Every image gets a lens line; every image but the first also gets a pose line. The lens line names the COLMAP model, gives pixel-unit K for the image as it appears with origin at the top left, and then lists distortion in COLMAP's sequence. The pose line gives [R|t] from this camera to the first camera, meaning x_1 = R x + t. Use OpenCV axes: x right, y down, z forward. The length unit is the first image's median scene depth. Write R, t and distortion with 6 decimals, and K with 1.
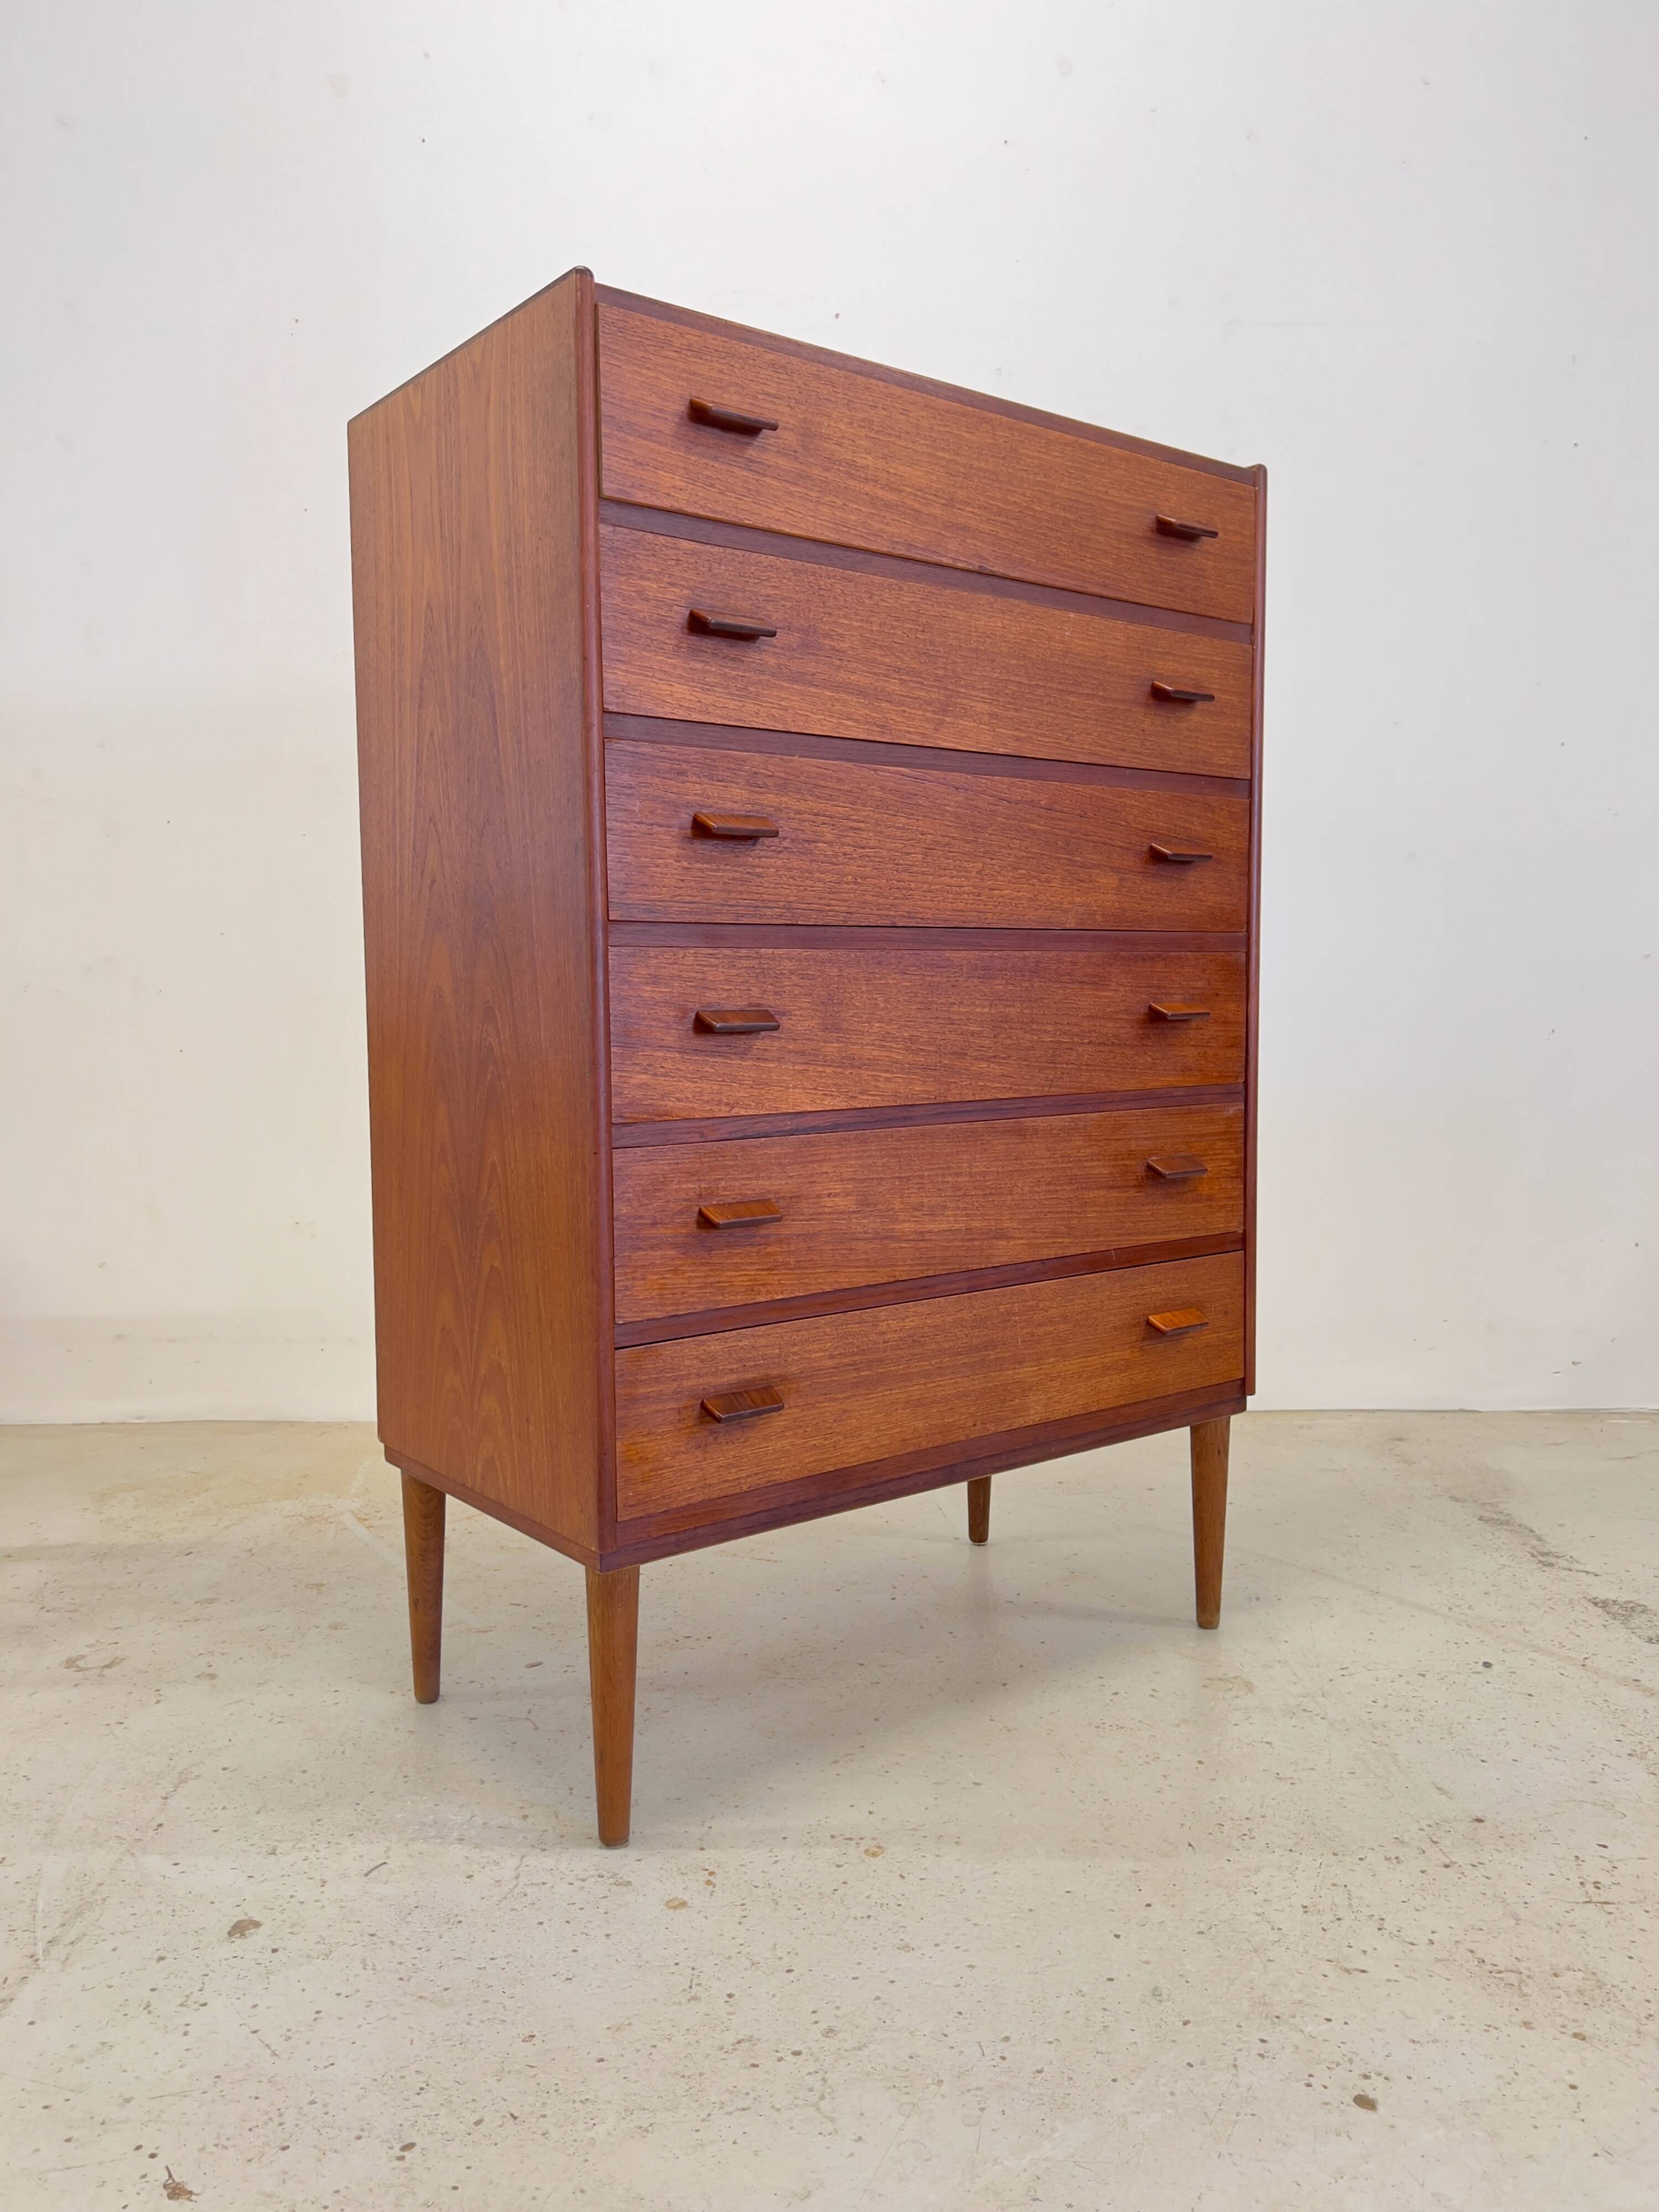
lens RADIAL K [[1660.8, 0, 829.5], [0, 1660.8, 1106.0], [0, 0, 1]] dist [0.136403, -0.287365]
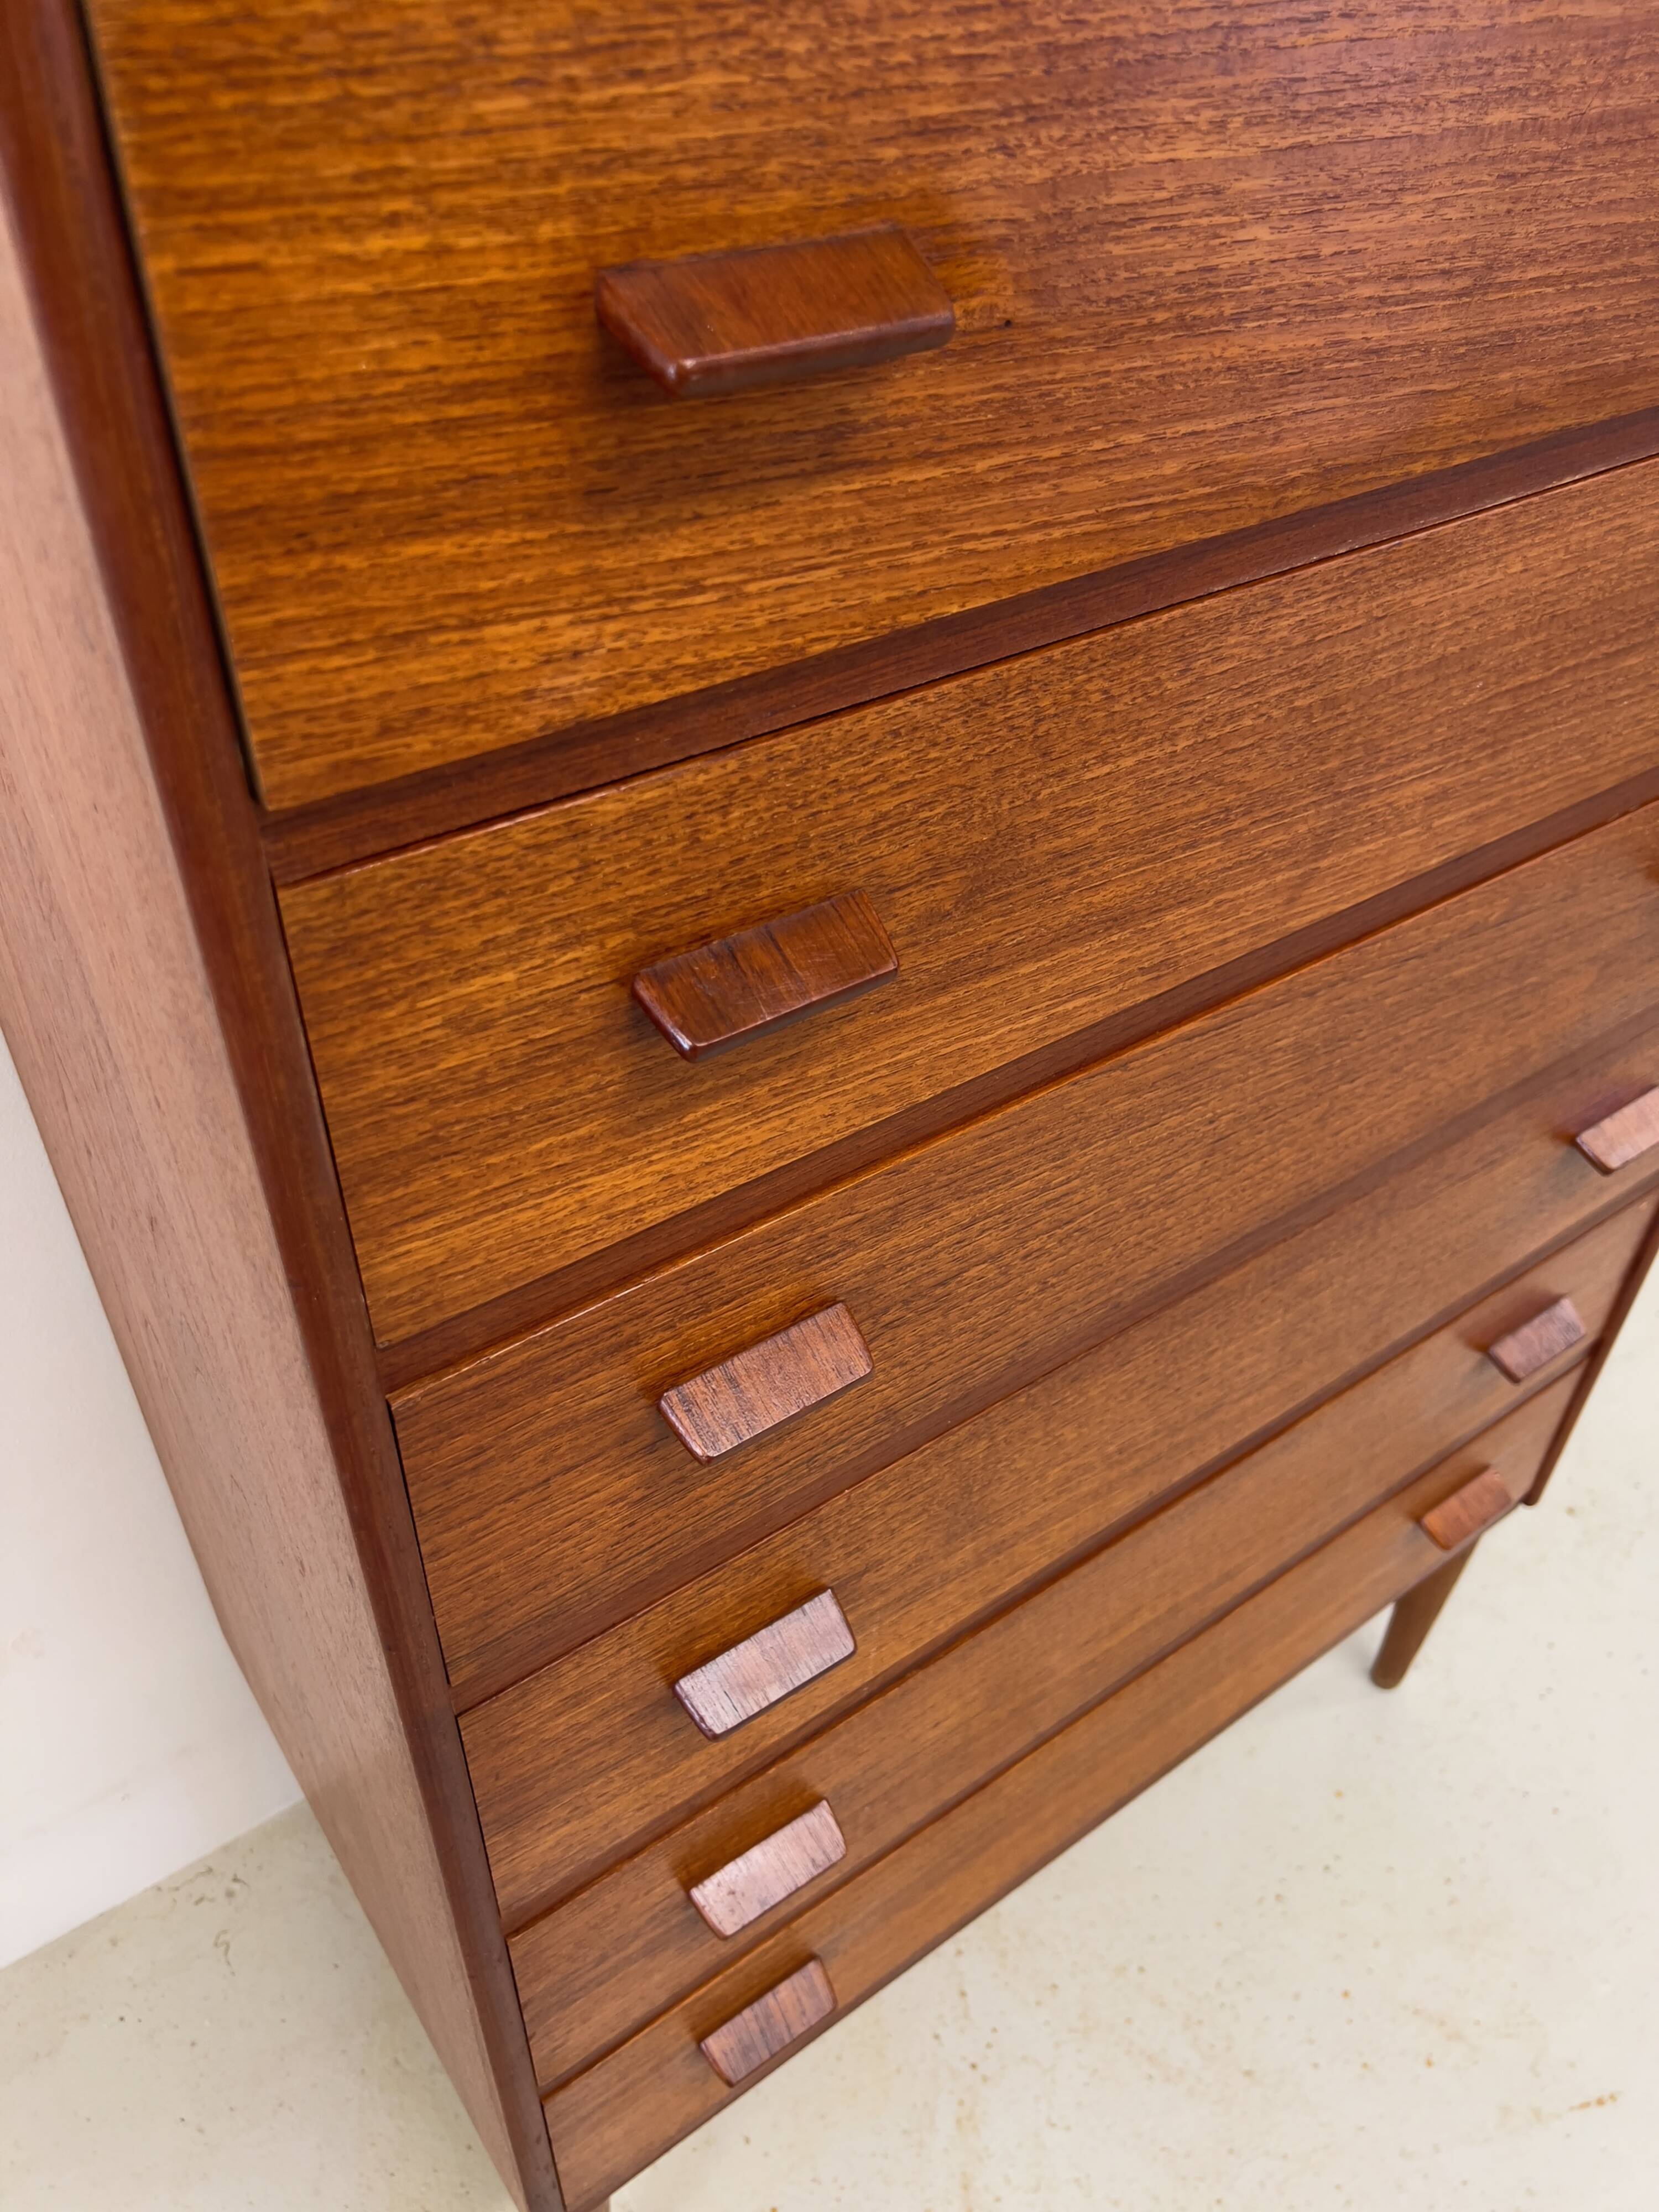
lens RADIAL K [[1662.3, 0, 799.9], [0, 1662.3, 1099.5], [0, 0, 1]] dist [0.034461, -0.033646]
pose [[0.998503, 0.047512, -0.027110, -0.037882], [-0.023166, 0.816235, 0.577255, -0.415869], [0.049555, -0.575763, 0.816114, 0.666082]]
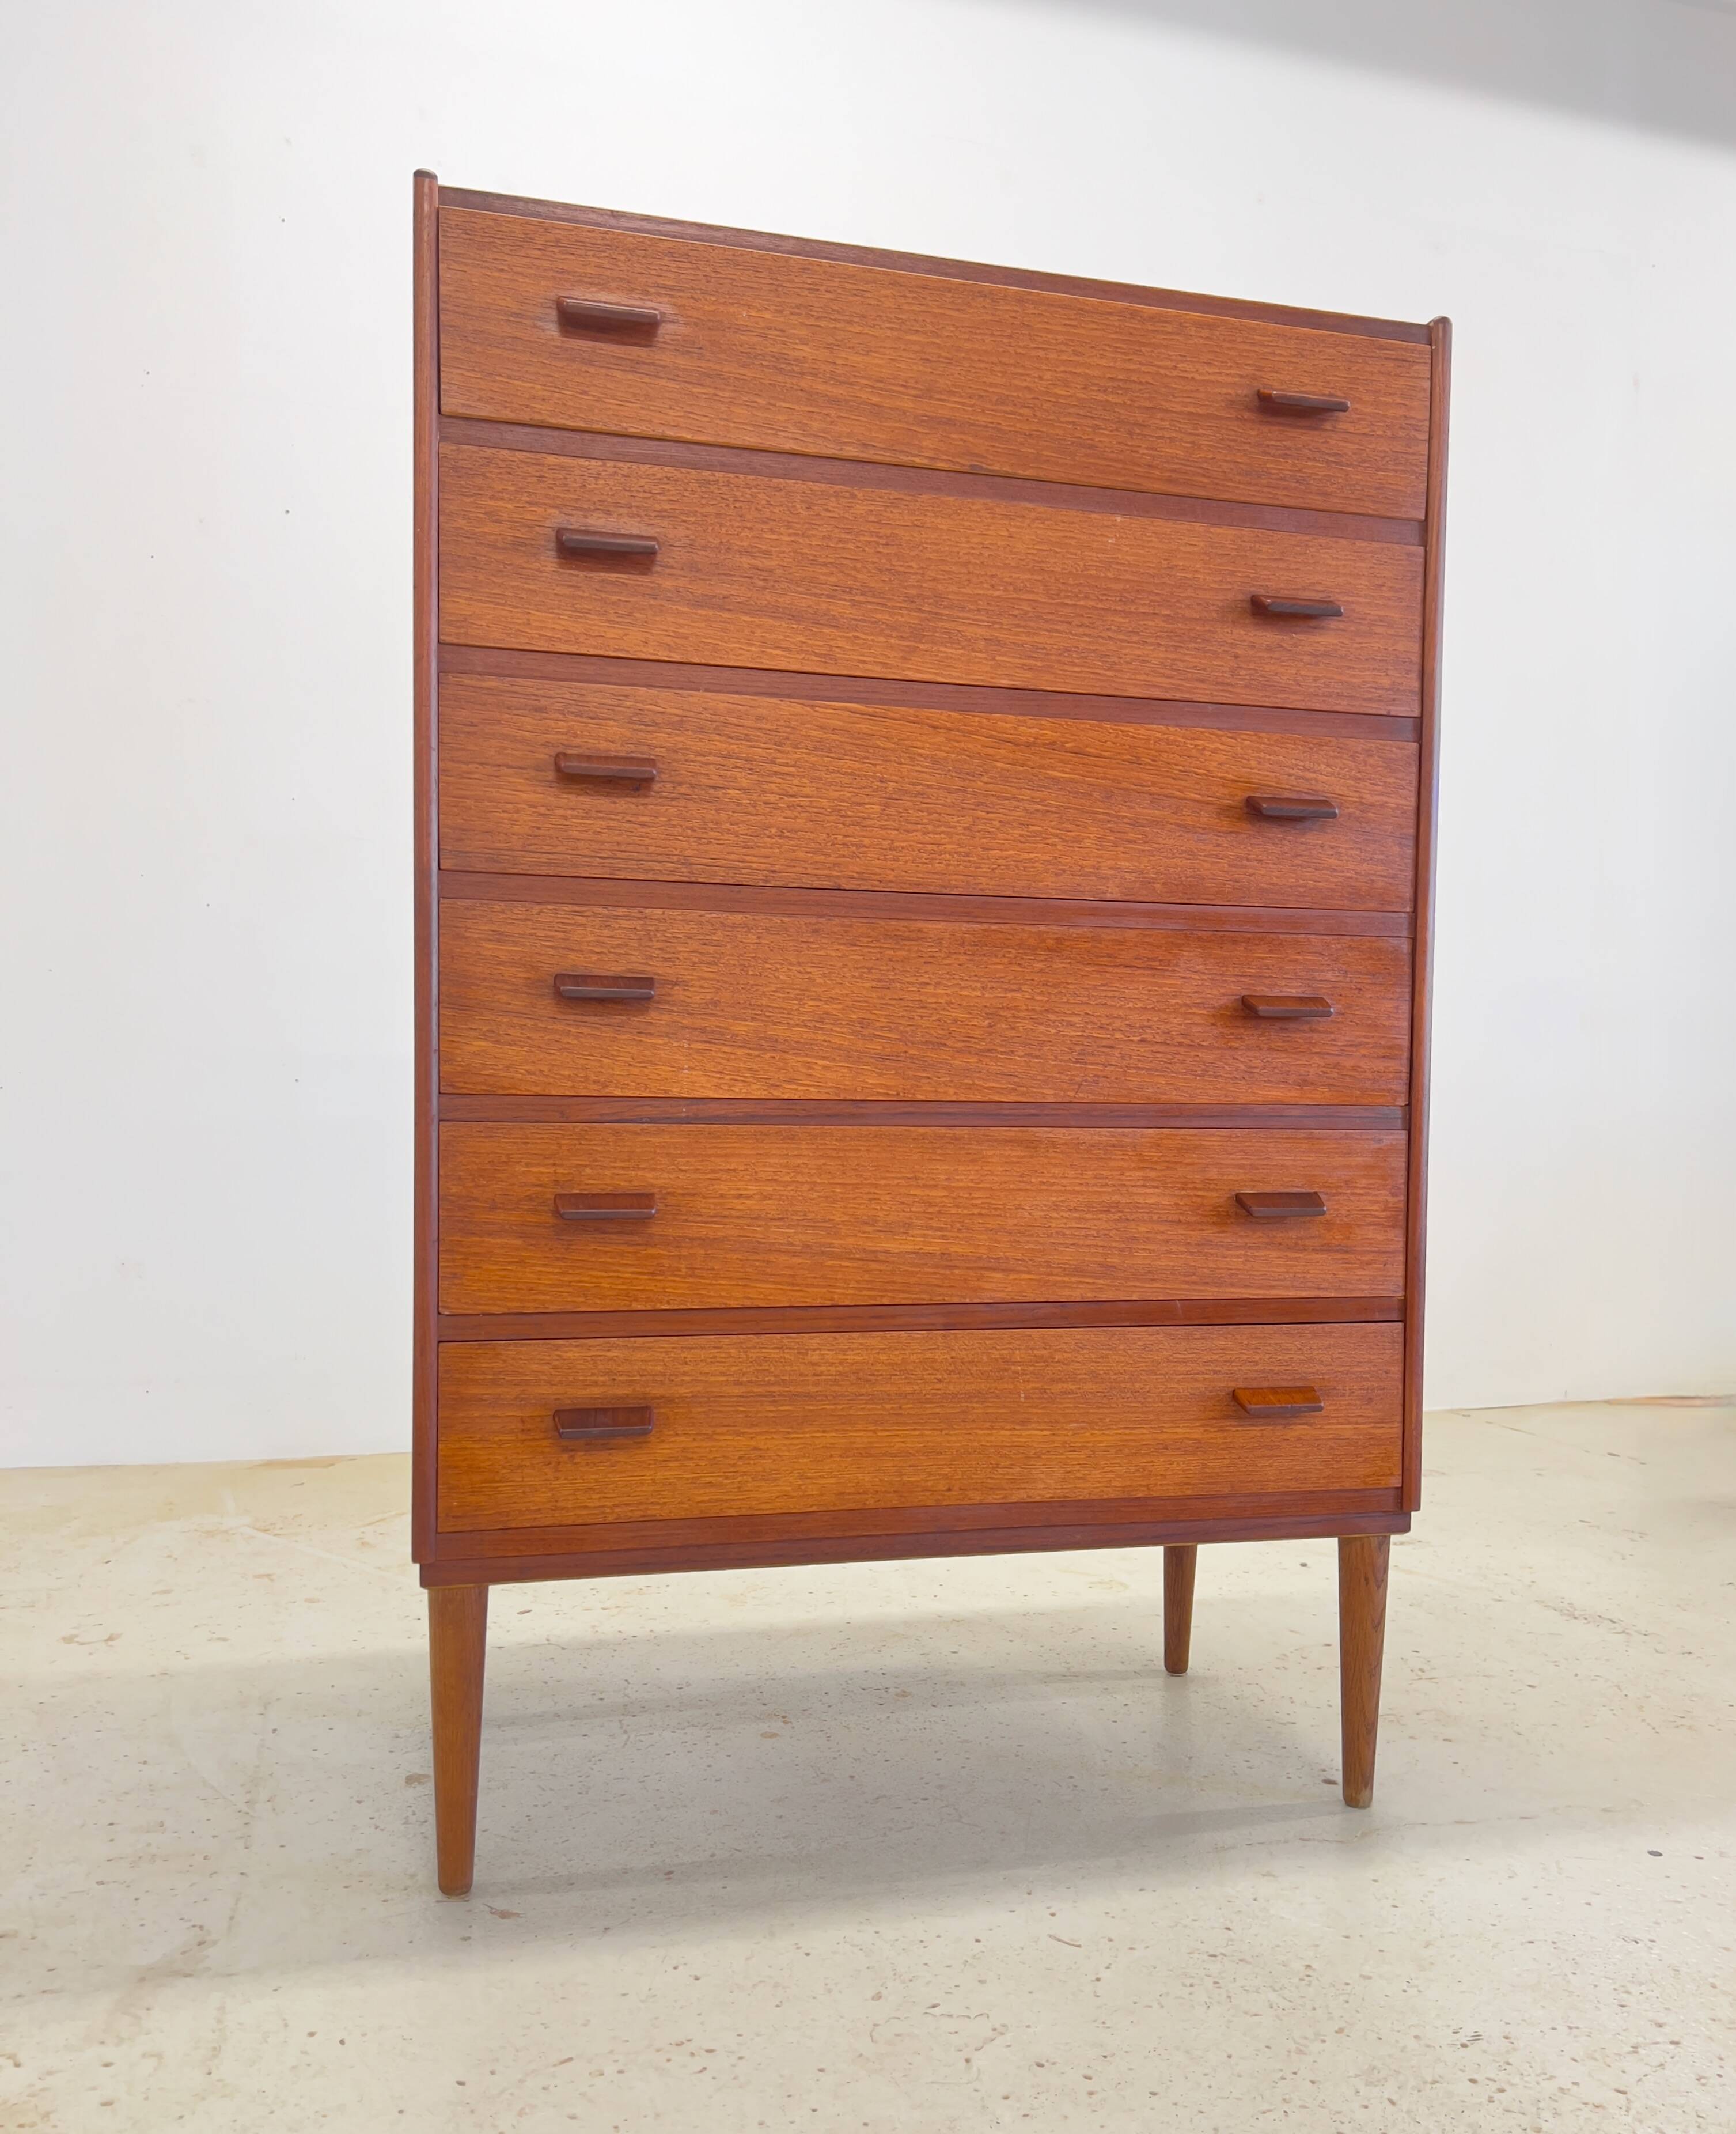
lens RADIAL K [[1718.6, 0, 879.0], [0, 1718.6, 1173.4], [0, 0, 1]] dist [0.127480, -0.306573]
pose [[0.918597, 0.033956, -0.393734, 0.416326], [-0.047170, 0.998600, -0.023929, 0.059136], [0.392370, 0.040554, 0.918913, 0.199266]]
